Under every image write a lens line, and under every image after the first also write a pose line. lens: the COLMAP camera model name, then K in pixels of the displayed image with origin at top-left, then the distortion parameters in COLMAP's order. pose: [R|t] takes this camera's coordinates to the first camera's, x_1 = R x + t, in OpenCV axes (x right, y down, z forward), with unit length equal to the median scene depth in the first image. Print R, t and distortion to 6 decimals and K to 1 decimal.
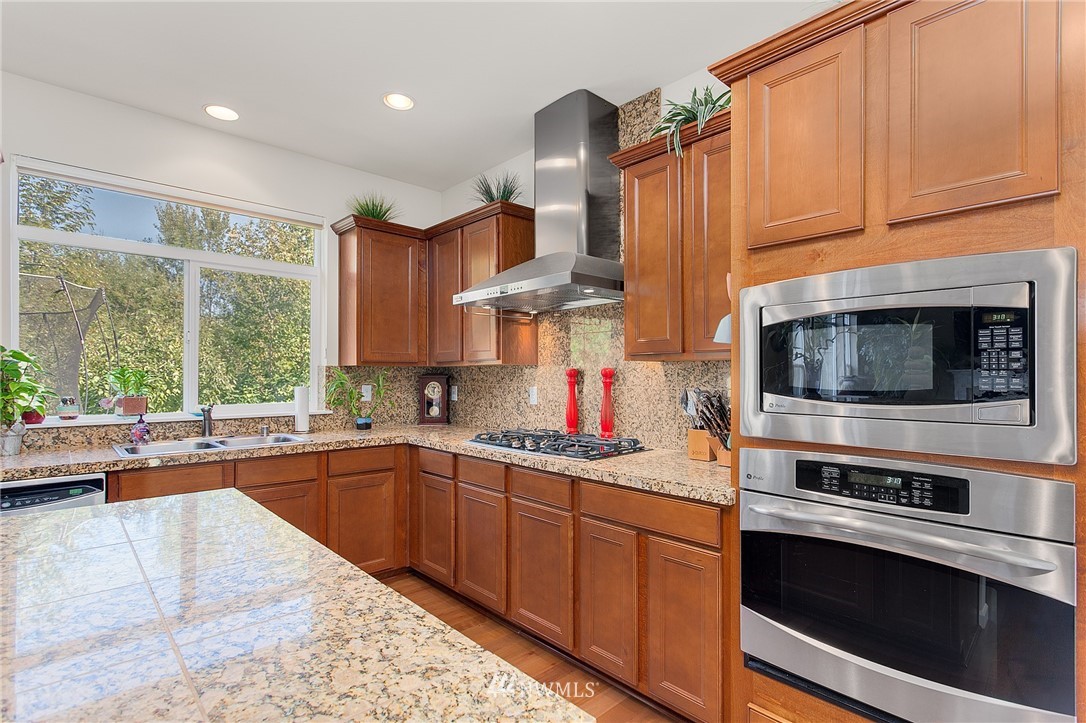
lens RADIAL K [[522.8, 0, 548.5], [0, 522.8, 372.8], [0, 0, 1]] dist [0.001649, 0.002122]
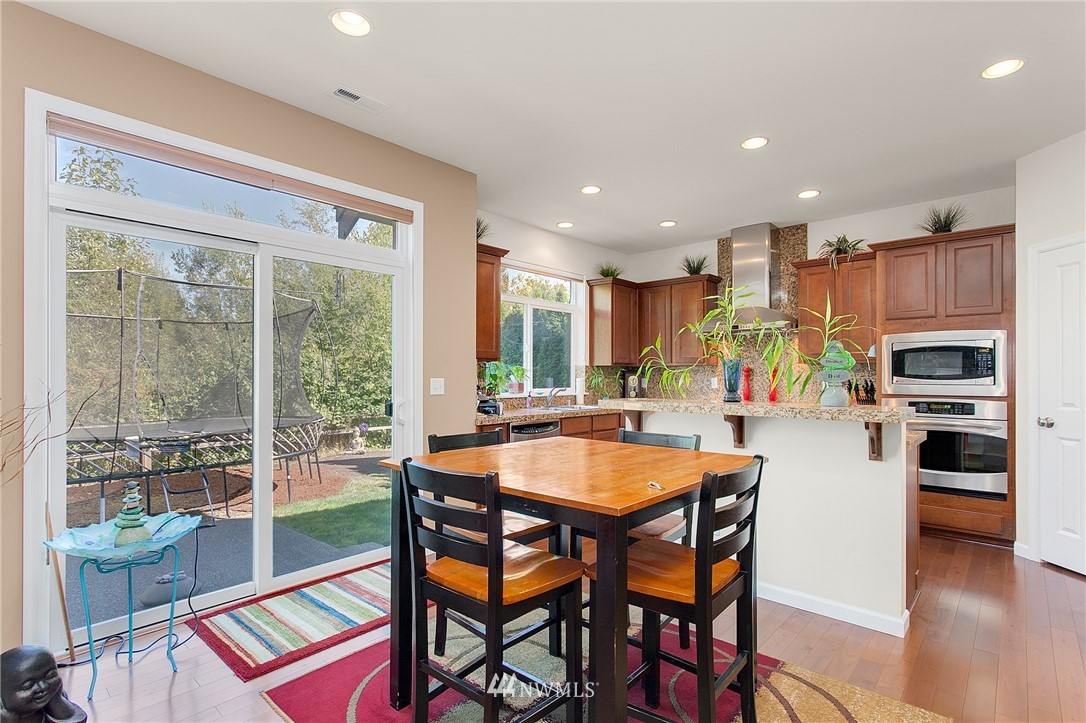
lens RADIAL K [[522.8, 0, 548.5], [0, 522.8, 372.8], [0, 0, 1]] dist [0.001649, 0.002122]
pose [[0.996192, 0.000888, 0.087181, -0.918879], [-0.000904, 1.000000, 0.000144, 0.012892], [-0.087181, -0.000222, 0.996192, -0.865305]]
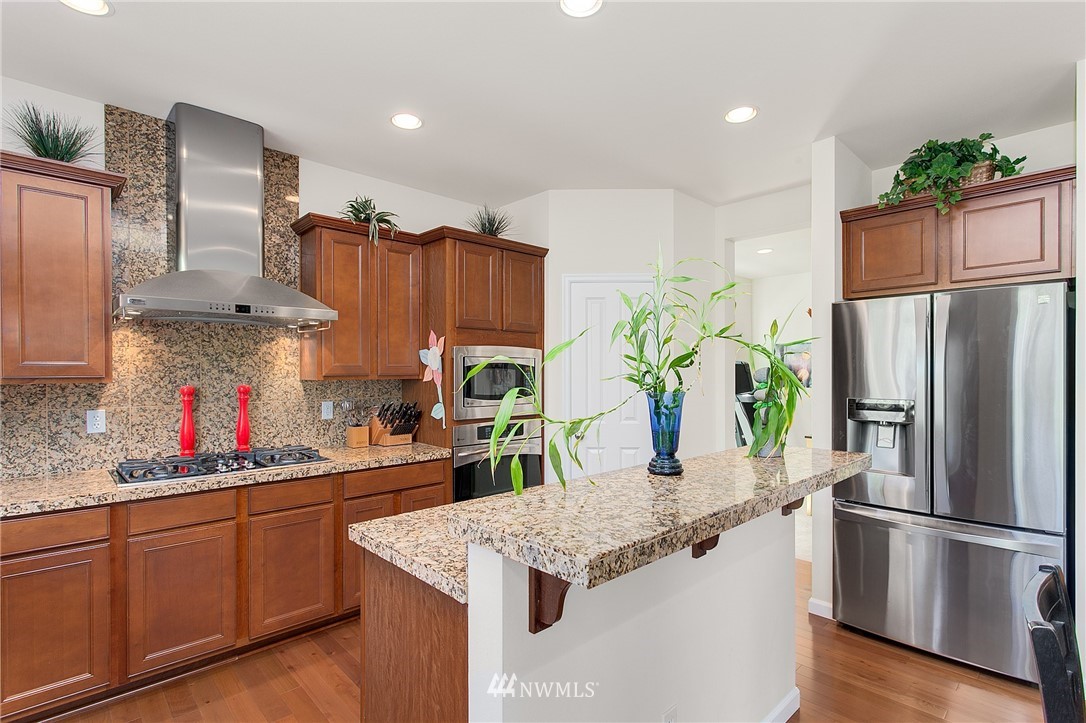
lens RADIAL K [[522.8, 0, 548.5], [0, 522.8, 372.8], [0, 0, 1]] dist [0.001649, 0.002122]
pose [[-0.010260, -0.001488, 0.999946, -1.028649], [-0.003966, 0.999991, 0.001448, -0.041030], [-0.999939, -0.003951, -0.010266, 0.422505]]
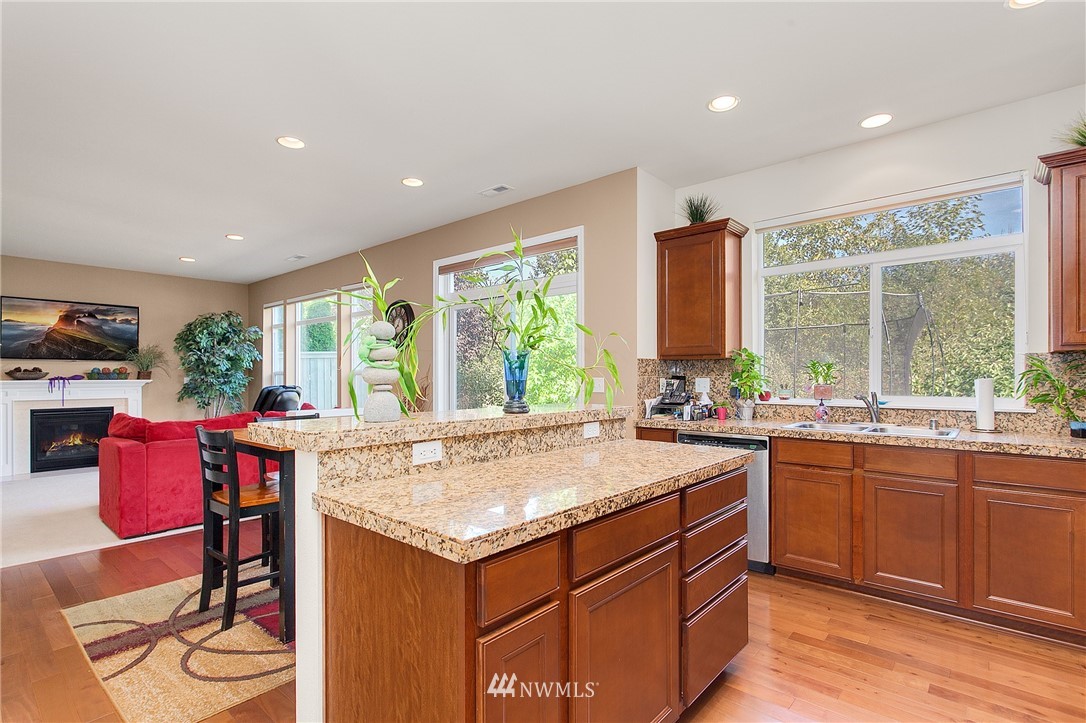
lens RADIAL K [[522.8, 0, 548.5], [0, 522.8, 372.8], [0, 0, 1]] dist [0.001649, 0.002122]
pose [[0.105869, -0.006115, -0.994361, 0.408922], [0.007463, 0.999958, -0.005355, 0.020664], [0.994352, -0.006853, 0.105910, 0.236726]]
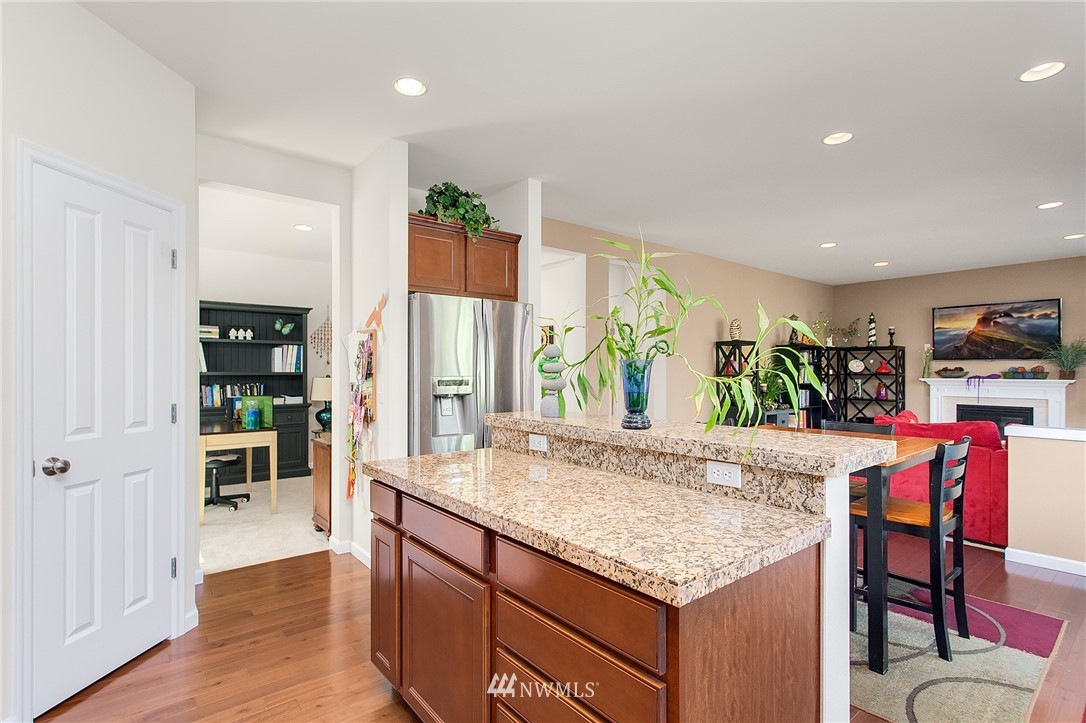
lens RADIAL K [[522.8, 0, 548.5], [0, 522.8, 372.8], [0, 0, 1]] dist [0.001649, 0.002122]
pose [[-0.998283, -0.002018, 0.058548, -0.326295], [-0.002085, 0.999997, -0.001086, 0.000427], [-0.058546, -0.001207, -0.998284, 1.022619]]
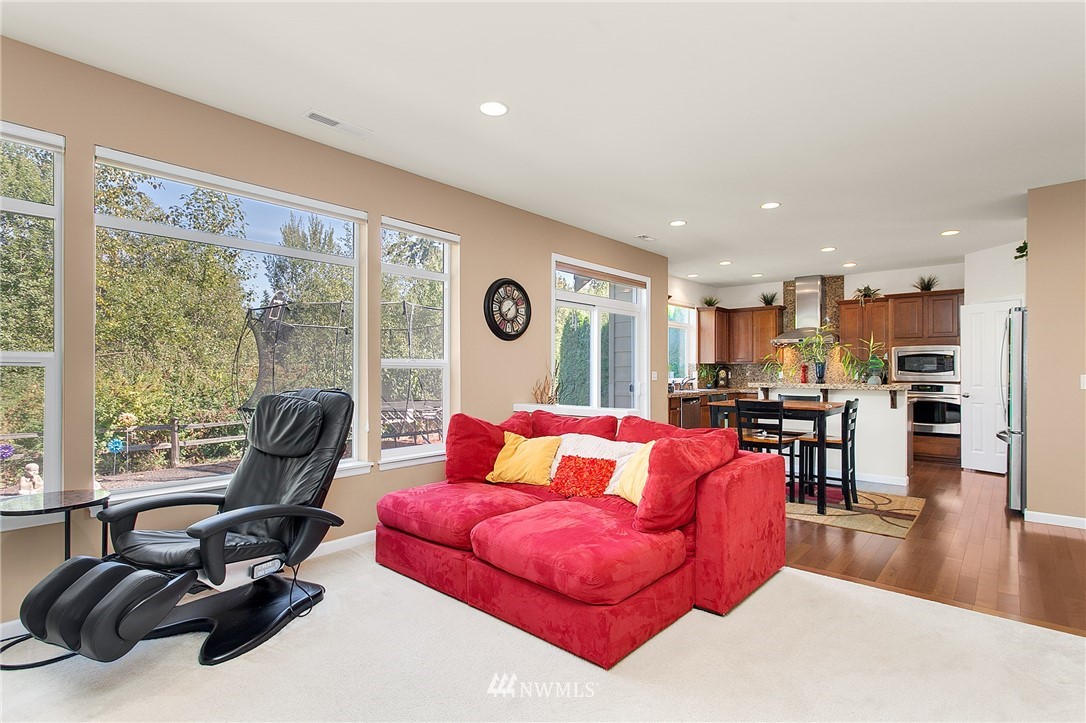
lens RADIAL K [[548.2, 0, 535.7], [0, 548.2, 367.9], [0, 0, 1]] dist [0.004451, 0.000389]
pose [[0.994741, 0.002197, 0.102401, -1.966547], [-0.002336, 0.999997, 0.001233, 0.009322], [-0.102398, -0.001466, 0.994742, -2.094589]]
